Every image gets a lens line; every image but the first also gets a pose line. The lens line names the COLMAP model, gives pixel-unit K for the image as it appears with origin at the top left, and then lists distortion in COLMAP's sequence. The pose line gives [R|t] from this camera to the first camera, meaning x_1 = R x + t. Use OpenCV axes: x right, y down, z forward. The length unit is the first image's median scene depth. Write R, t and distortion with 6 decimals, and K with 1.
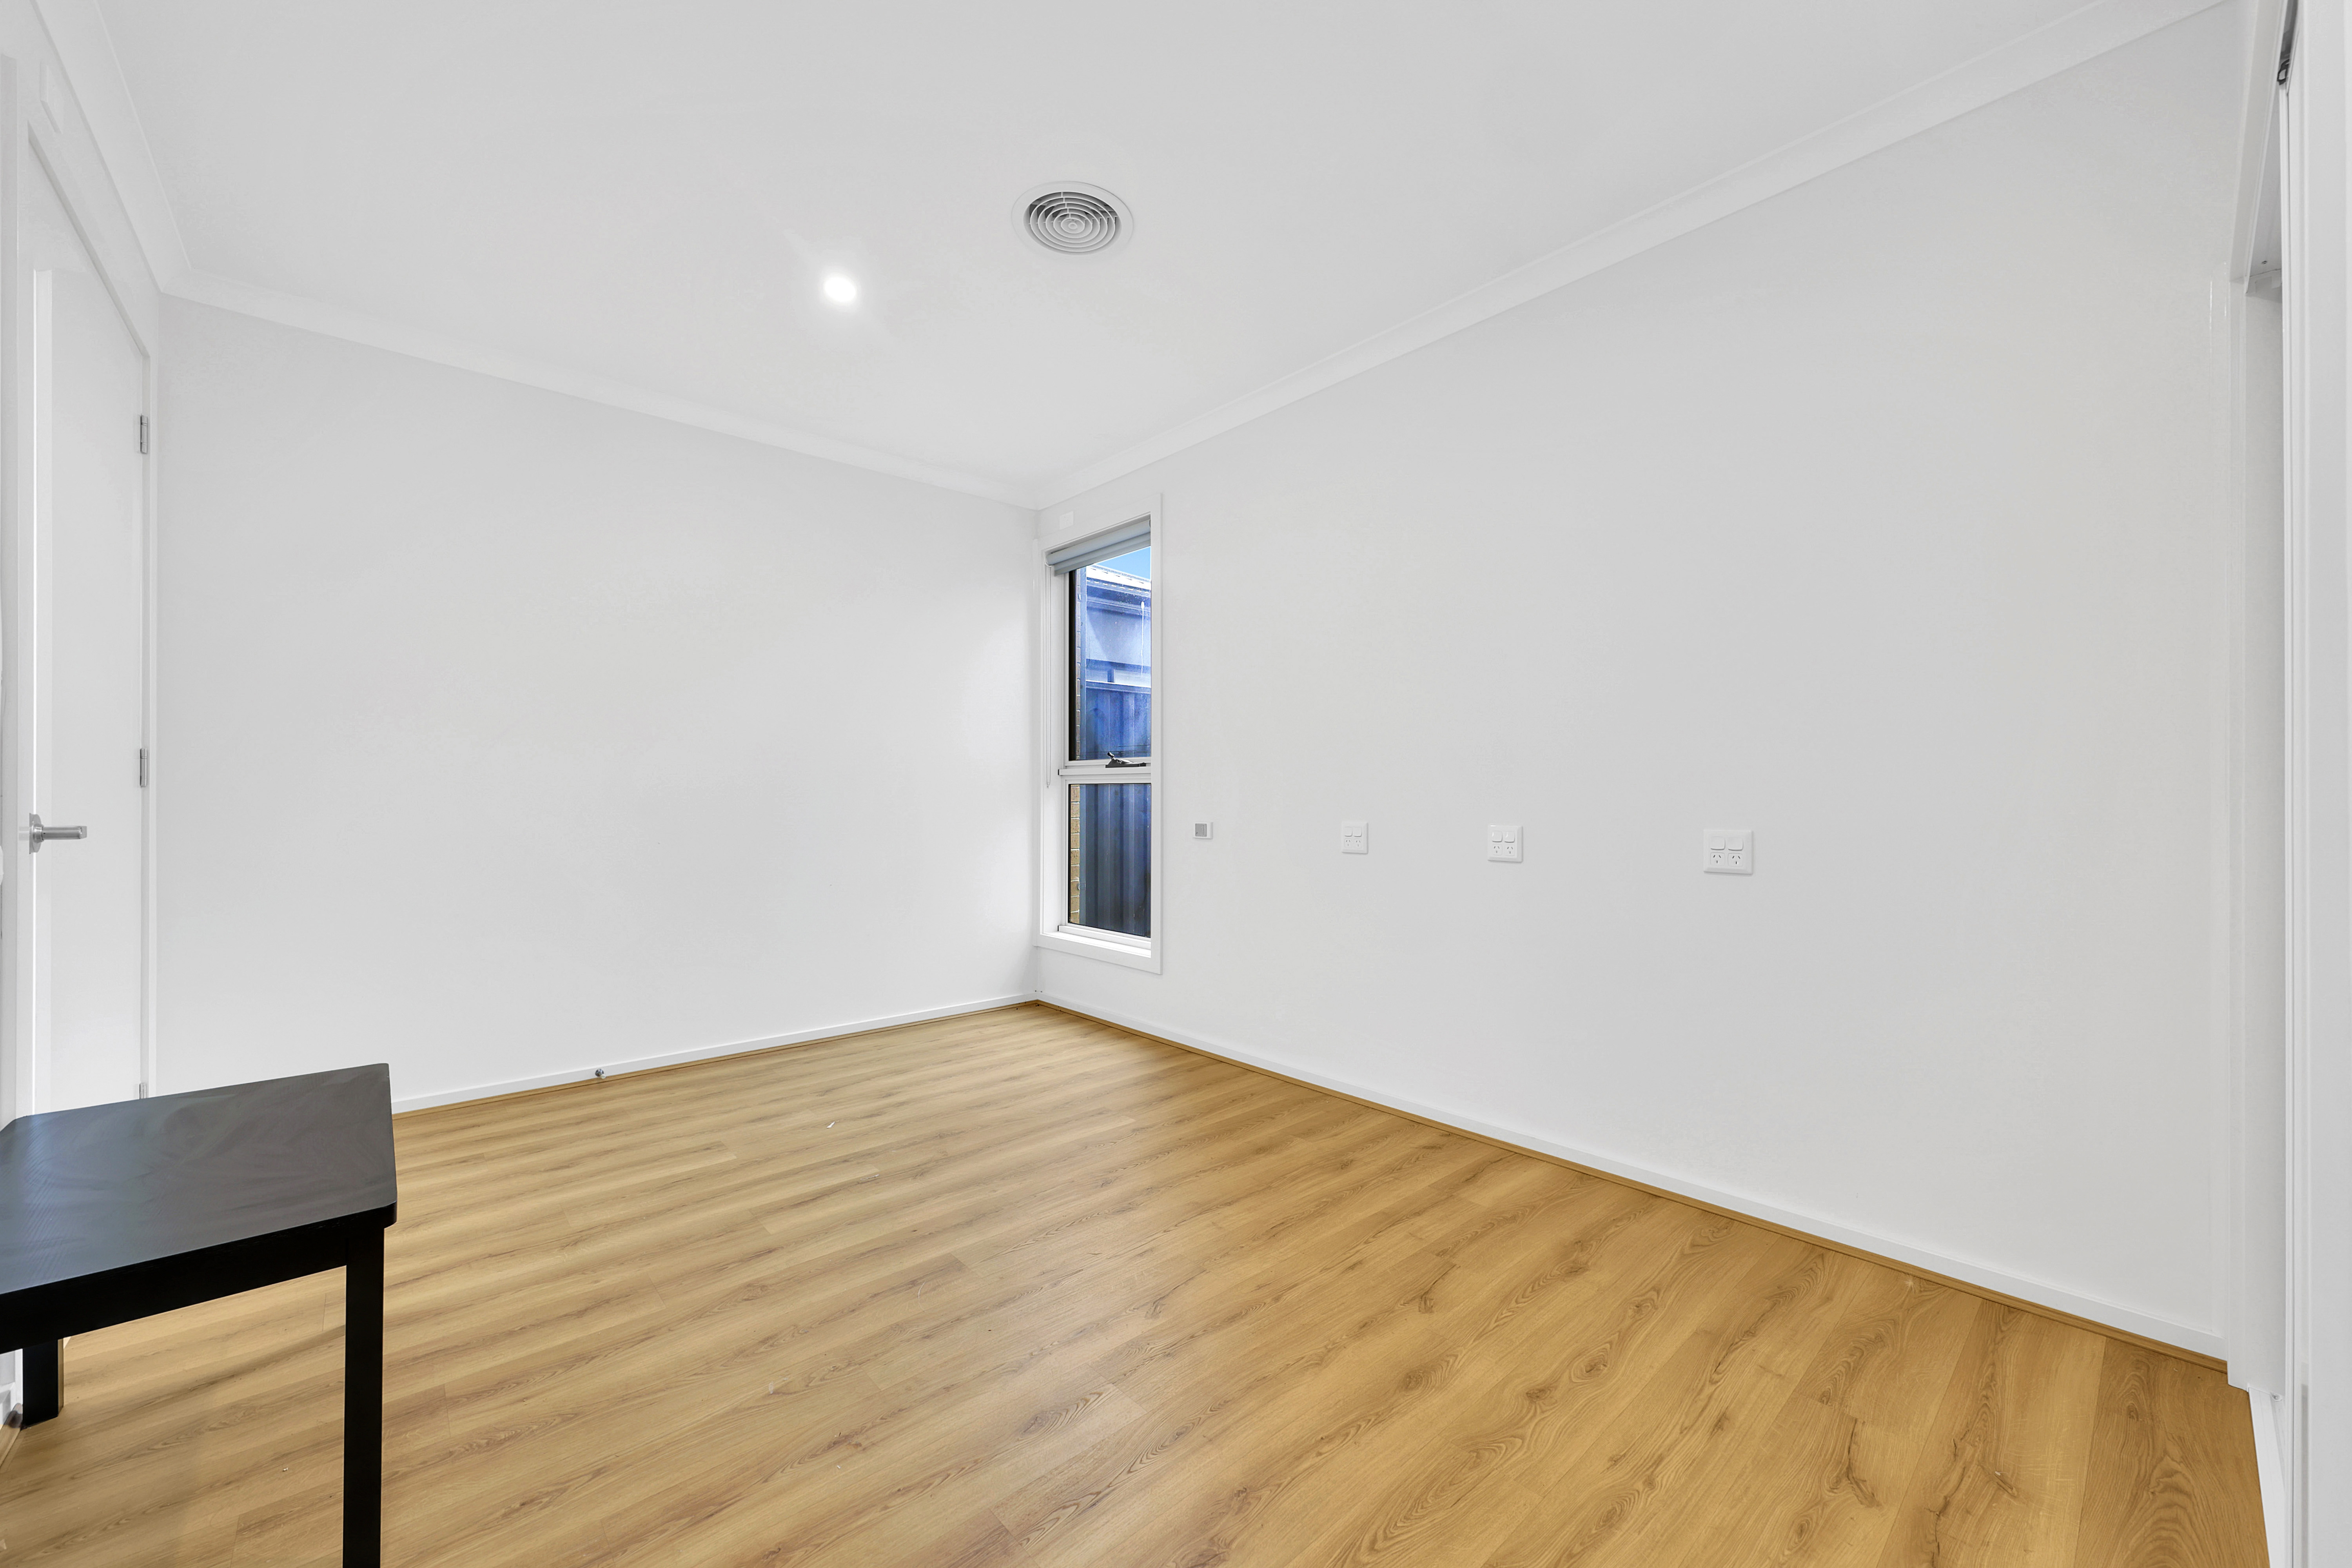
lens RADIAL K [[905.1, 0, 1188.0], [0, 905.1, 787.8], [0, 0, 1]] dist [-0.000343, 0.000068]
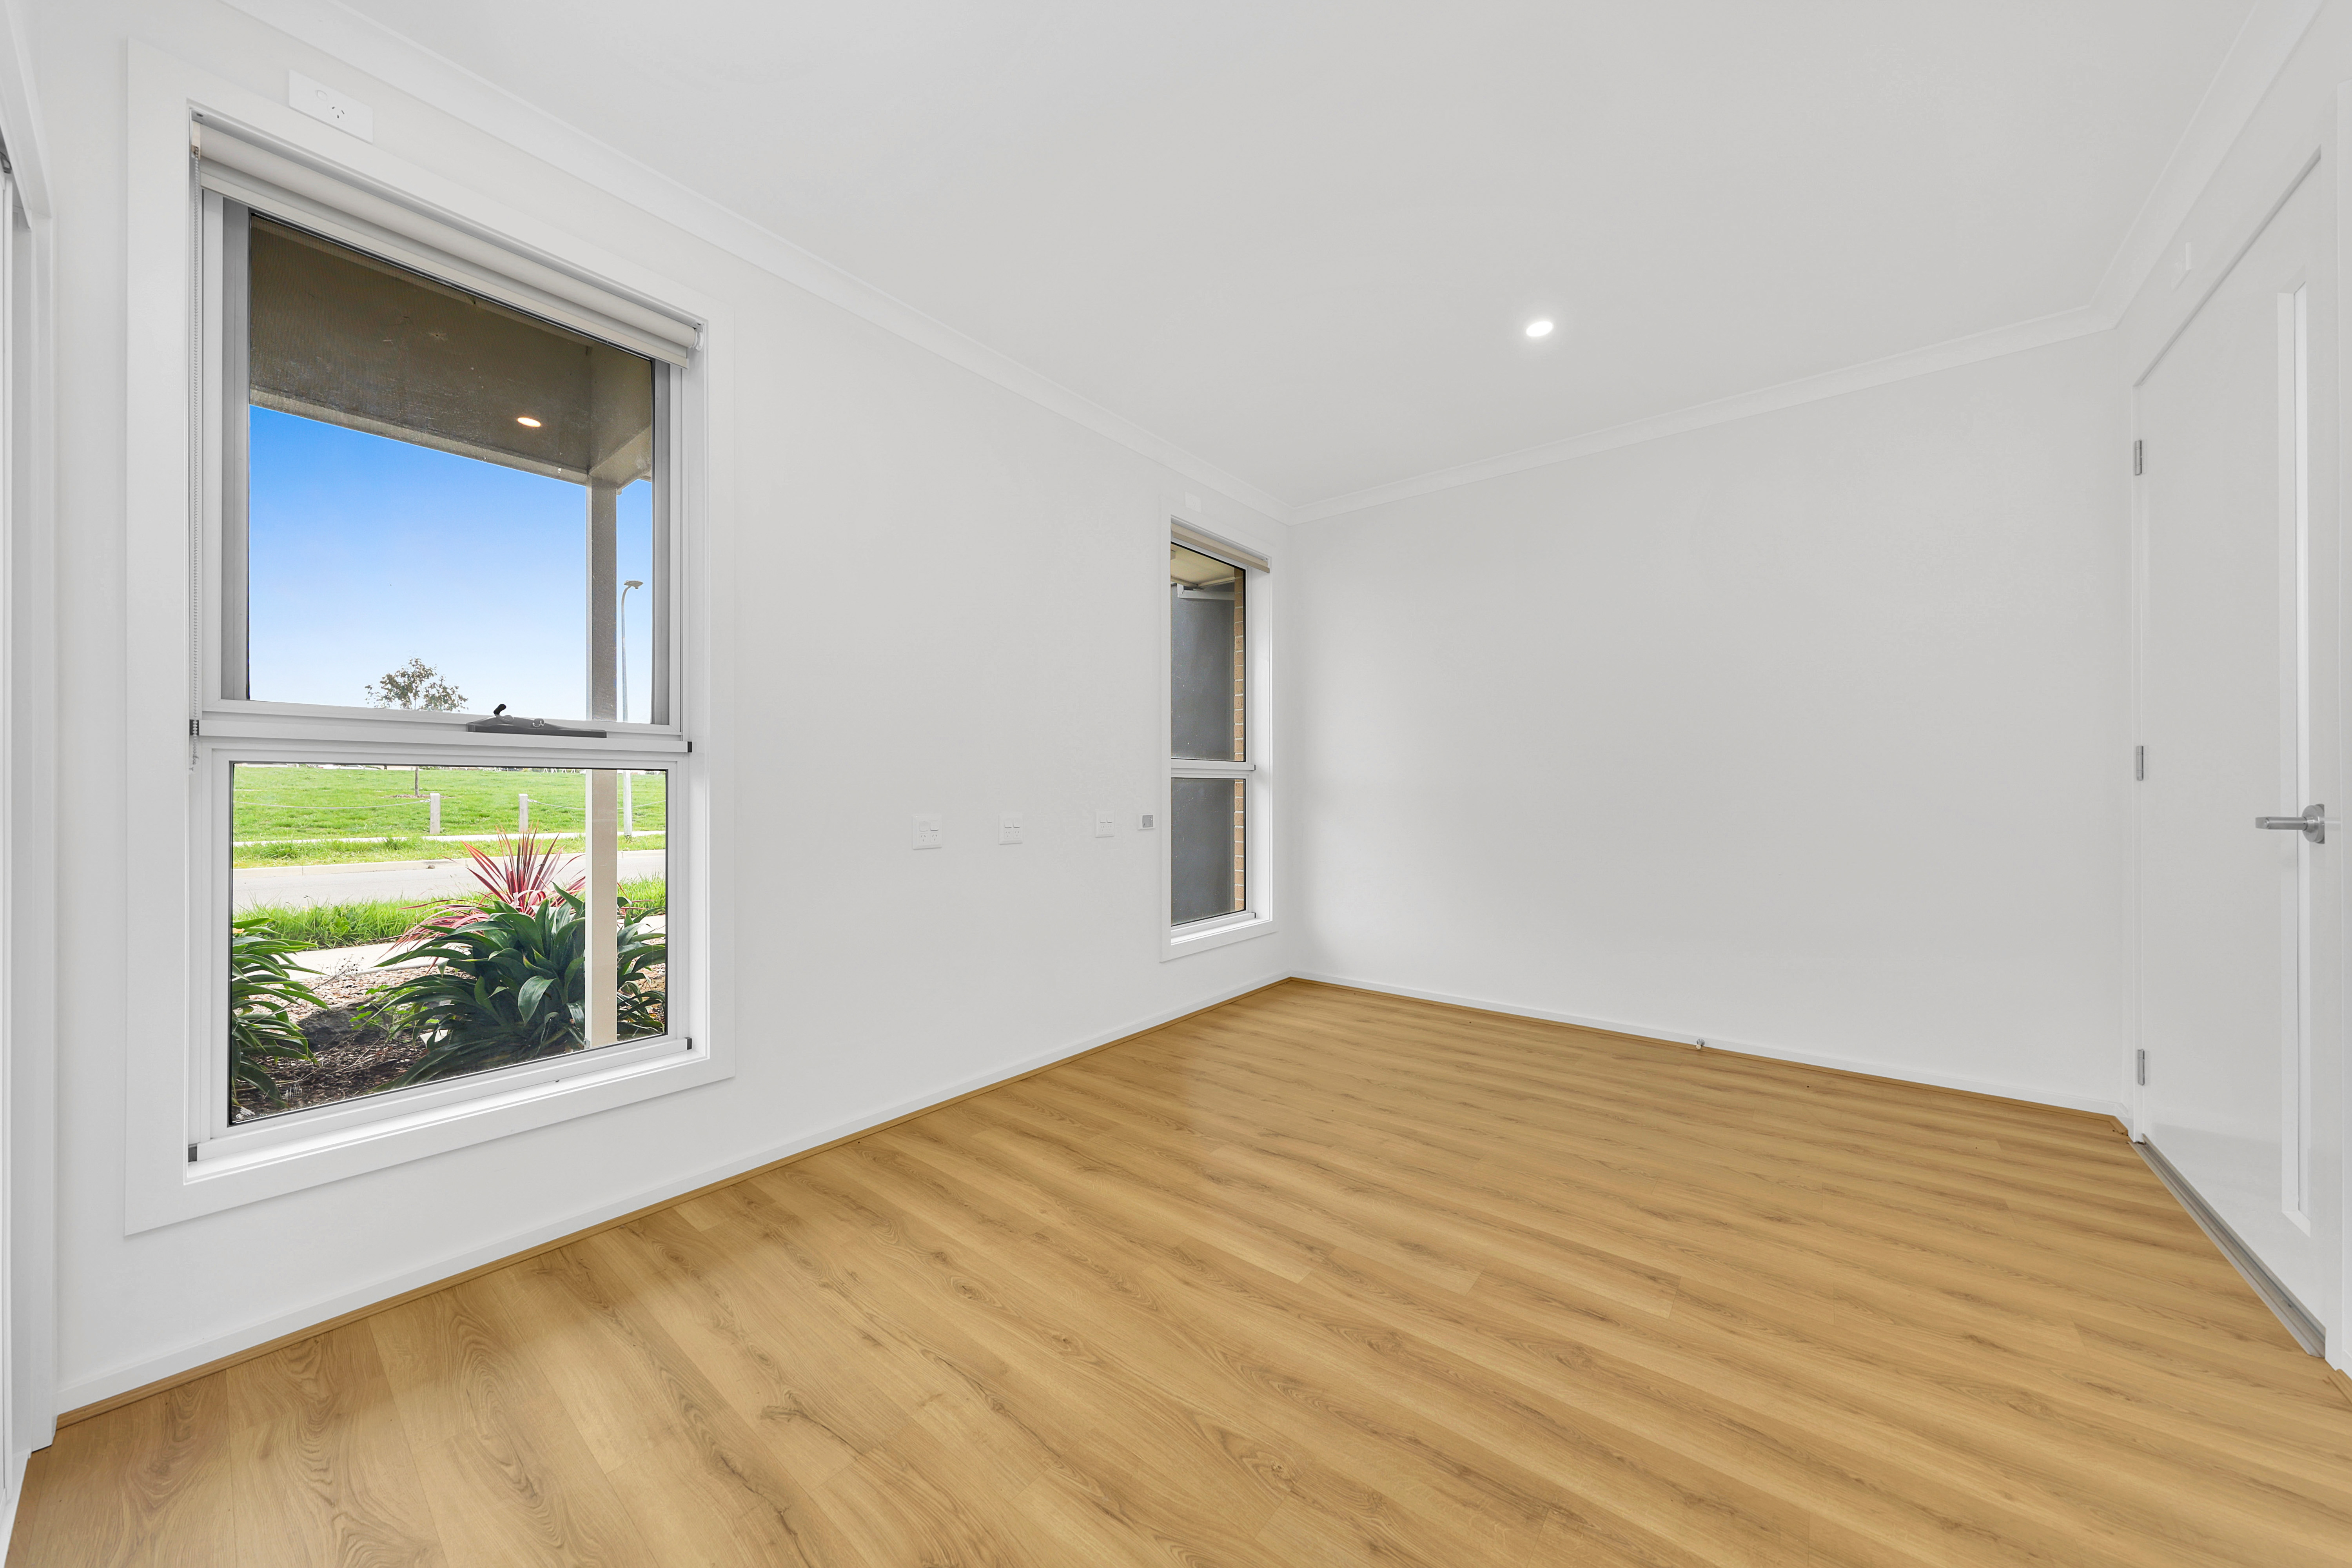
lens RADIAL K [[905.1, 0, 1188.0], [0, 905.1, 787.8], [0, 0, 1]] dist [-0.000343, 0.000068]
pose [[0.098165, -0.005171, -0.995157, 1.595086], [0.008966, 0.999951, -0.004311, 0.034175], [0.995130, -0.008500, 0.098207, 1.180650]]
